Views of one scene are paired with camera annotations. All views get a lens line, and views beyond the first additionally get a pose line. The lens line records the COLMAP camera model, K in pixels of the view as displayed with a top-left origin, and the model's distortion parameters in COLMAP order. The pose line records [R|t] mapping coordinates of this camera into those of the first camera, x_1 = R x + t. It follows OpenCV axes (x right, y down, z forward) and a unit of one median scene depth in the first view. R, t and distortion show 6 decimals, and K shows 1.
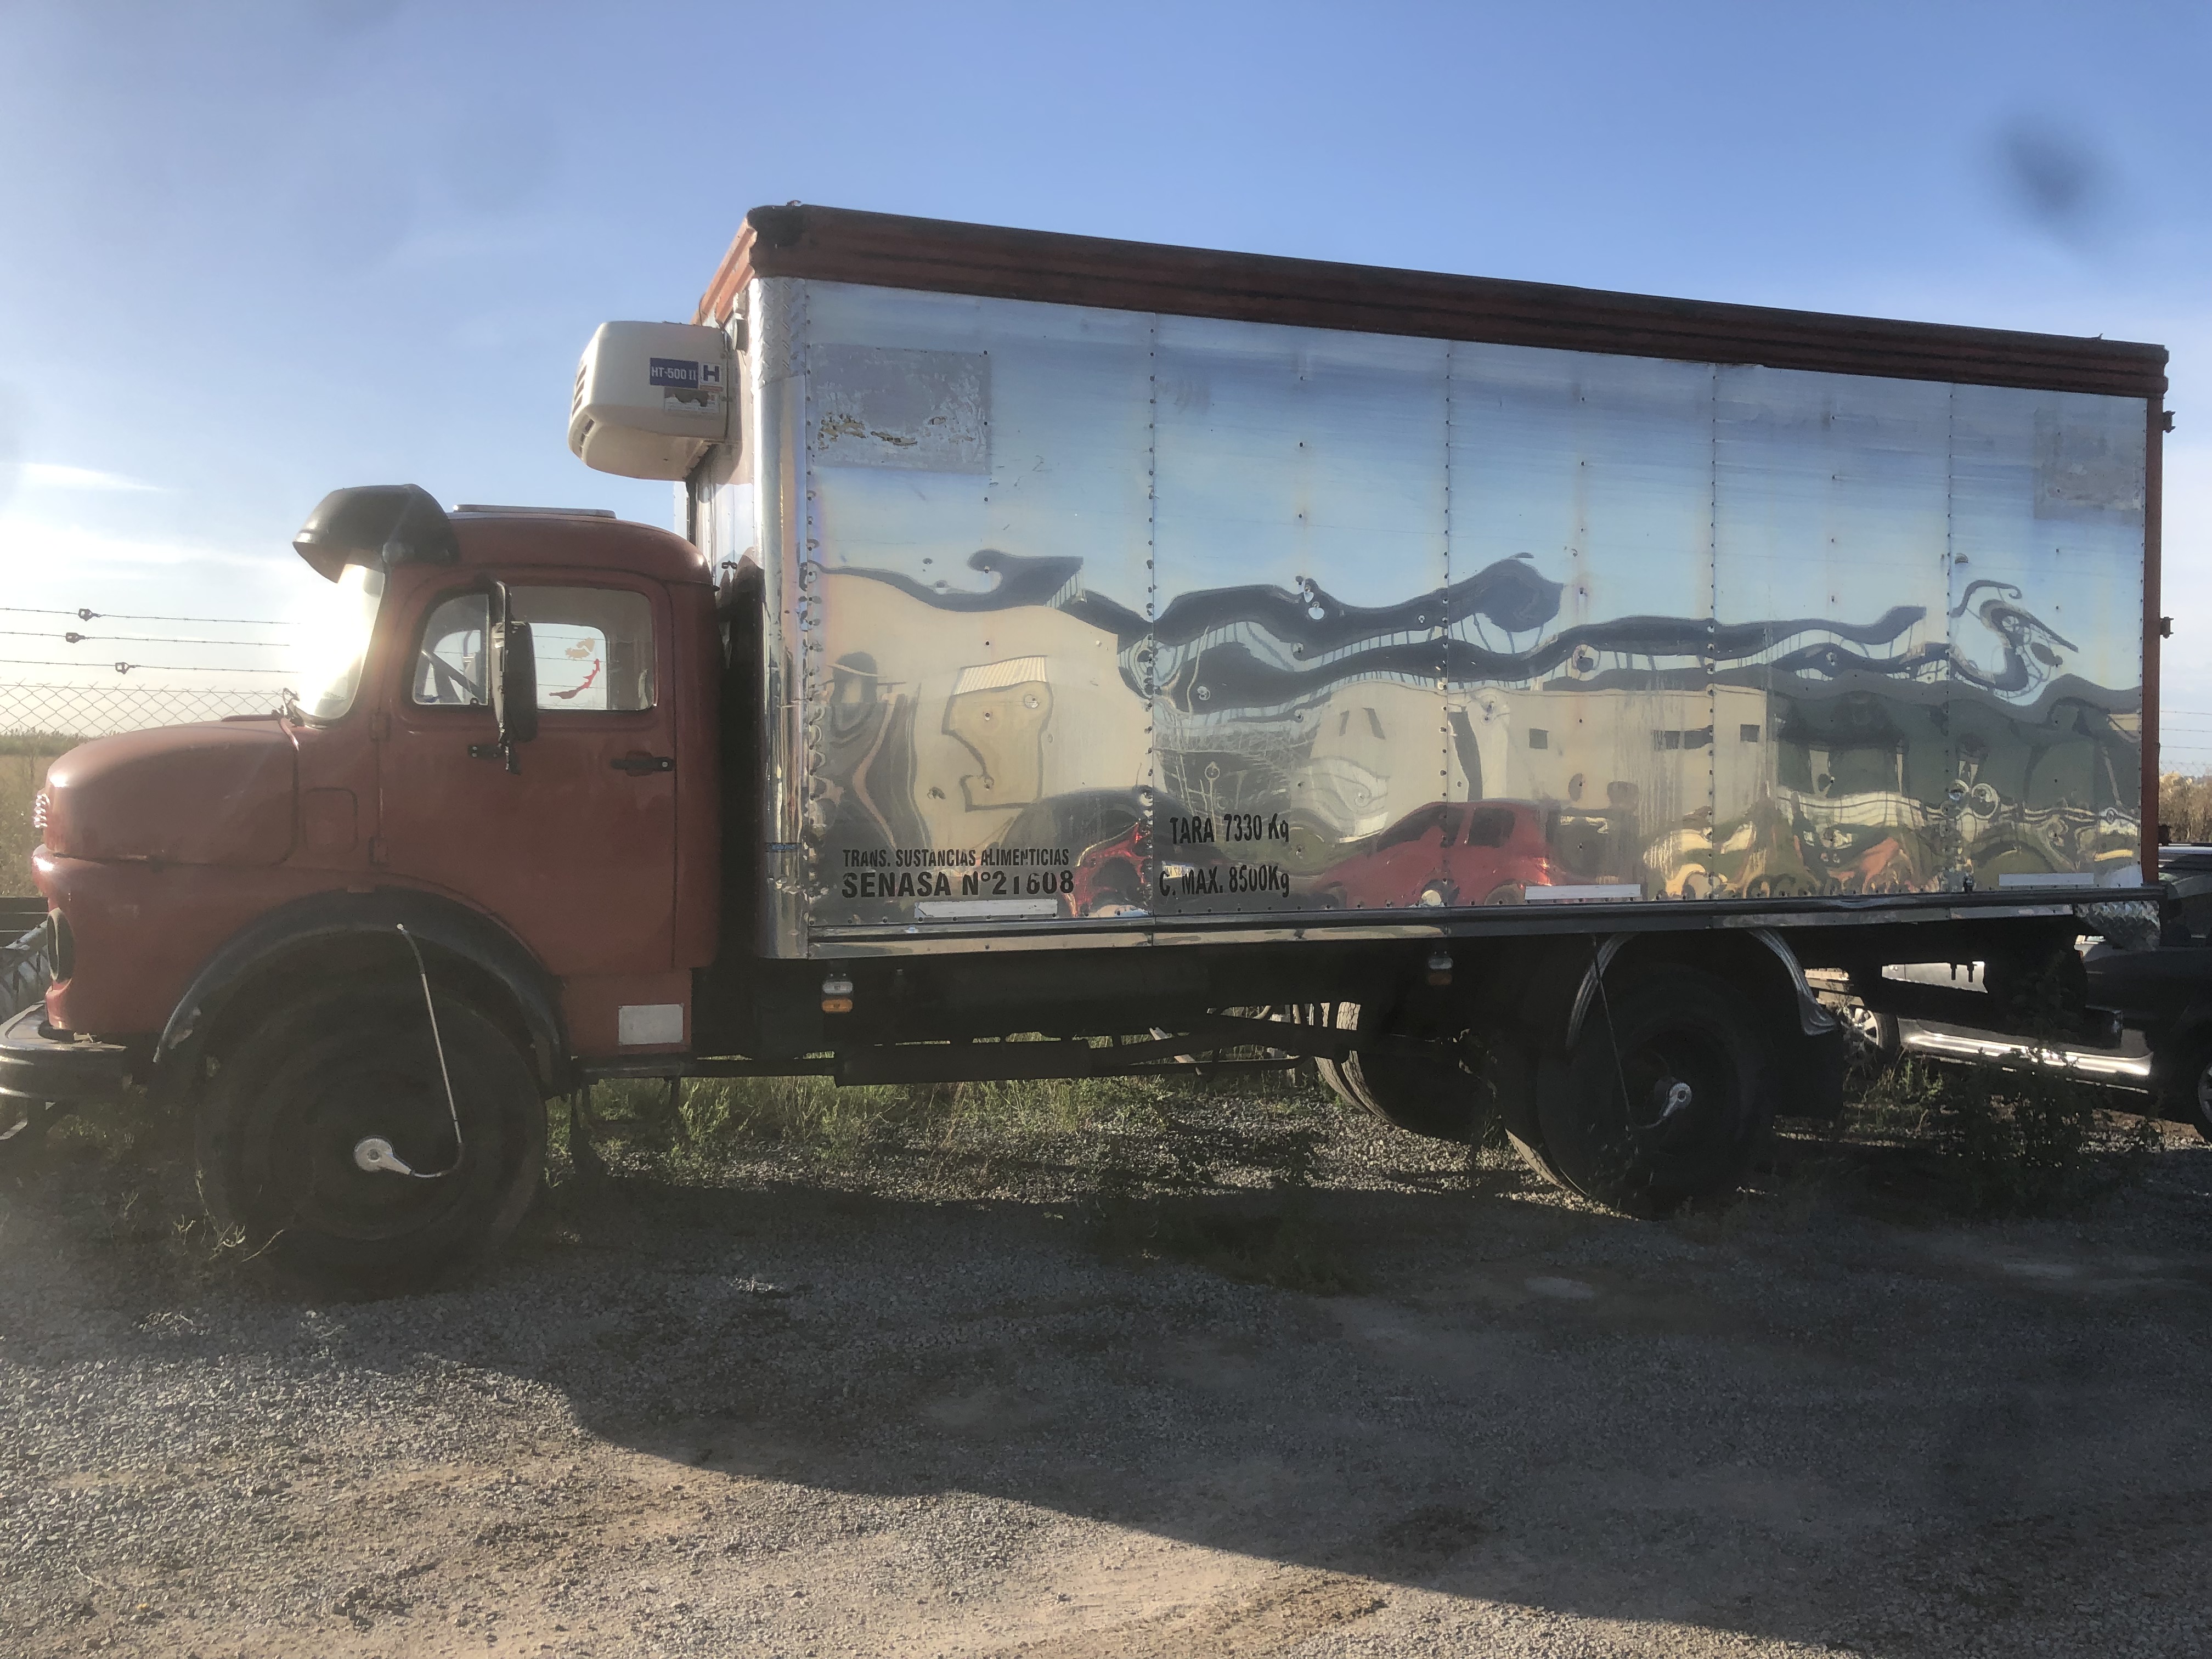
lens RADIAL K [[1814.4, 0, 1090.3], [0, 1814.4, 834.3], [0, 0, 1]] dist [0.083096, -0.127920]
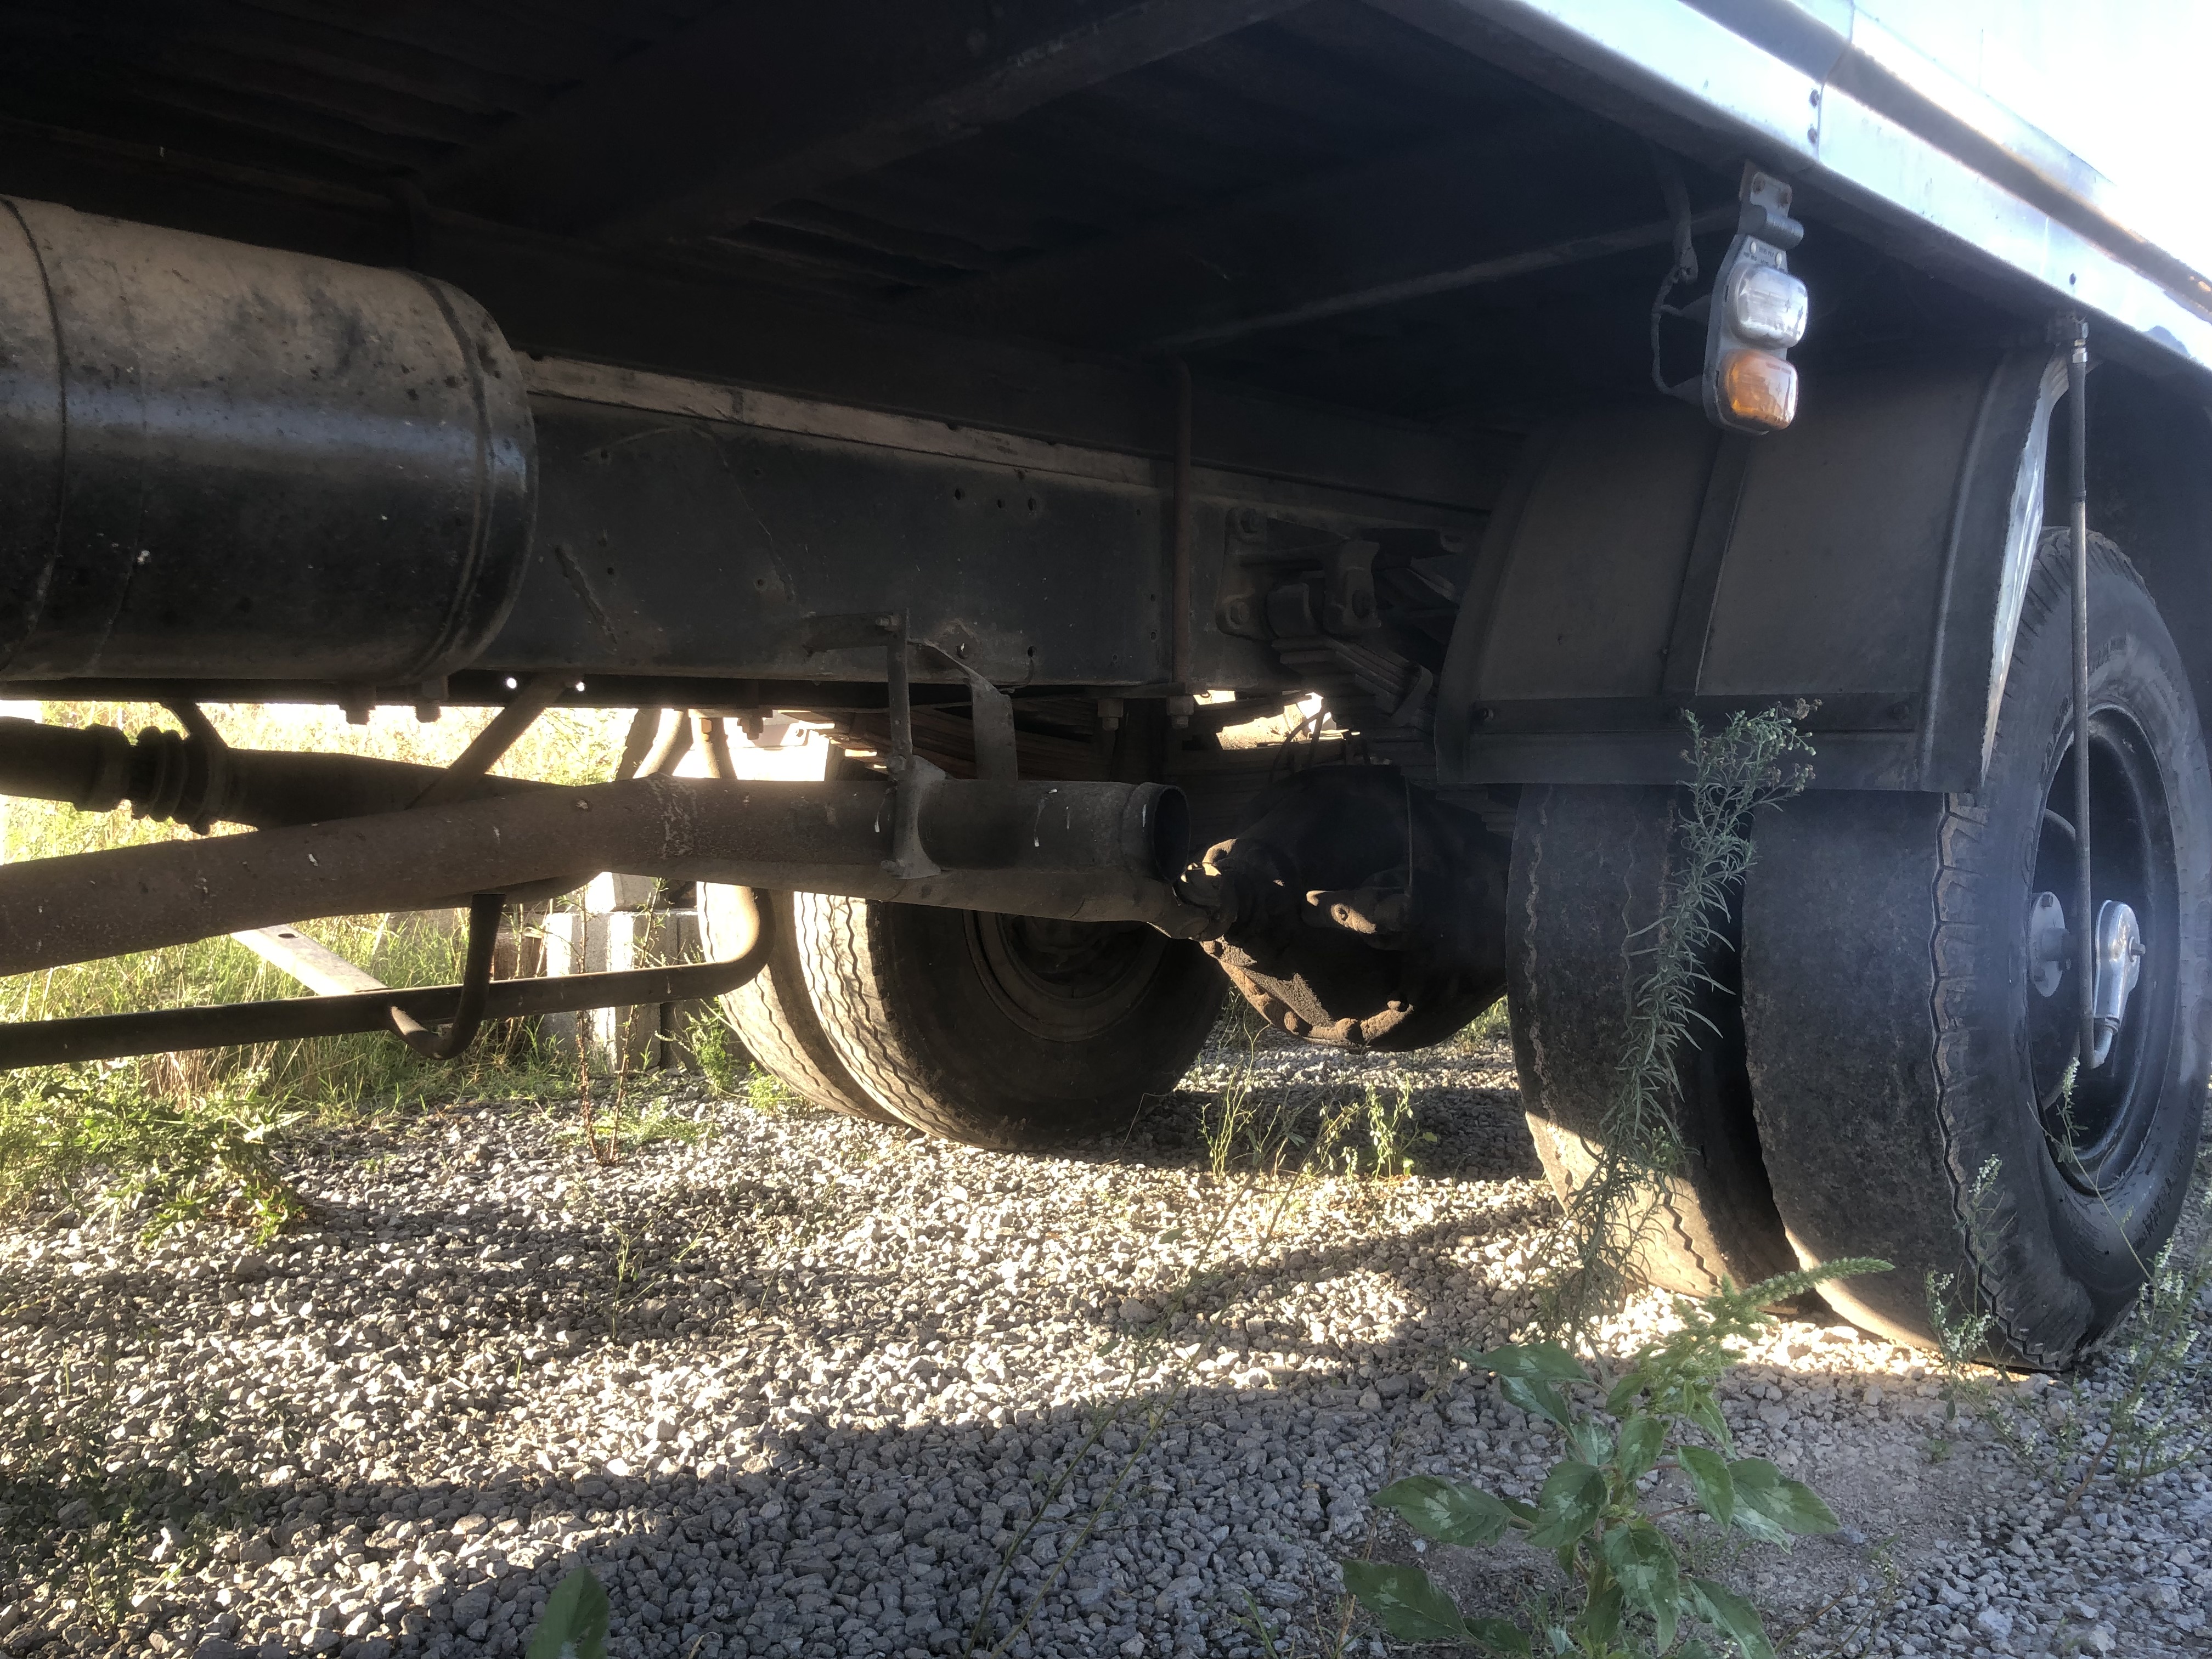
lens RADIAL K [[1830.3, 0, 1083.3], [0, 1830.3, 829.9], [0, 0, 1]] dist [0.031302, -0.019446]
pose [[0.898838, -0.028116, 0.437378, 0.029646], [0.028330, 0.999580, 0.006036, 0.096150], [-0.437364, 0.006966, 0.899258, 0.660449]]
